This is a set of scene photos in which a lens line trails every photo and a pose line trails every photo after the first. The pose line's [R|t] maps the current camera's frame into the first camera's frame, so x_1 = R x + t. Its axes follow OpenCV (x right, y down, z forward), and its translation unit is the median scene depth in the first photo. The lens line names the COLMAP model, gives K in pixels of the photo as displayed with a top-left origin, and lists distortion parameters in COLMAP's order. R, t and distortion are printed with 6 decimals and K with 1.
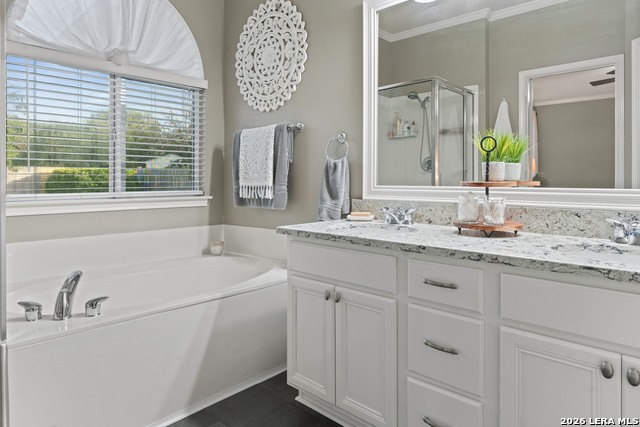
lens RADIAL K [[402.3, 0, 323.0], [0, 402.3, 182.1], [0, 0, 1]] dist [0.001345, 0.001414]
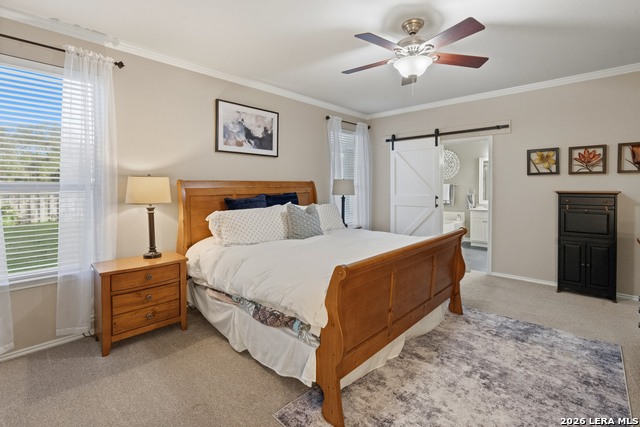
lens RADIAL K [[298.8, 0, 319.5], [0, 298.8, 186.3], [0, 0, 1]] dist [-0.000335, 0.000597]
pose [[0.999987, 0.000855, 0.004952, -1.322845], [-0.000834, 0.999990, -0.004347, -0.102345], [-0.004955, 0.004343, 0.999978, -1.790813]]
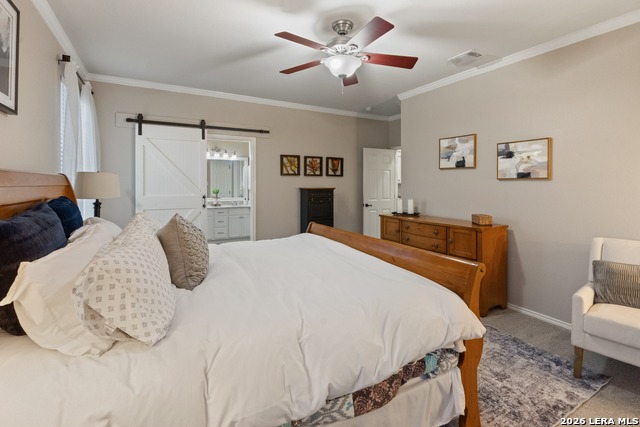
lens RADIAL K [[298.8, 0, 319.5], [0, 298.8, 186.3], [0, 0, 1]] dist [-0.000335, 0.000597]
pose [[0.301287, -0.005514, 0.953517, -1.974741], [0.002683, 0.999984, 0.004935, -0.106698], [-0.953530, 0.001072, 0.301297, -1.049667]]
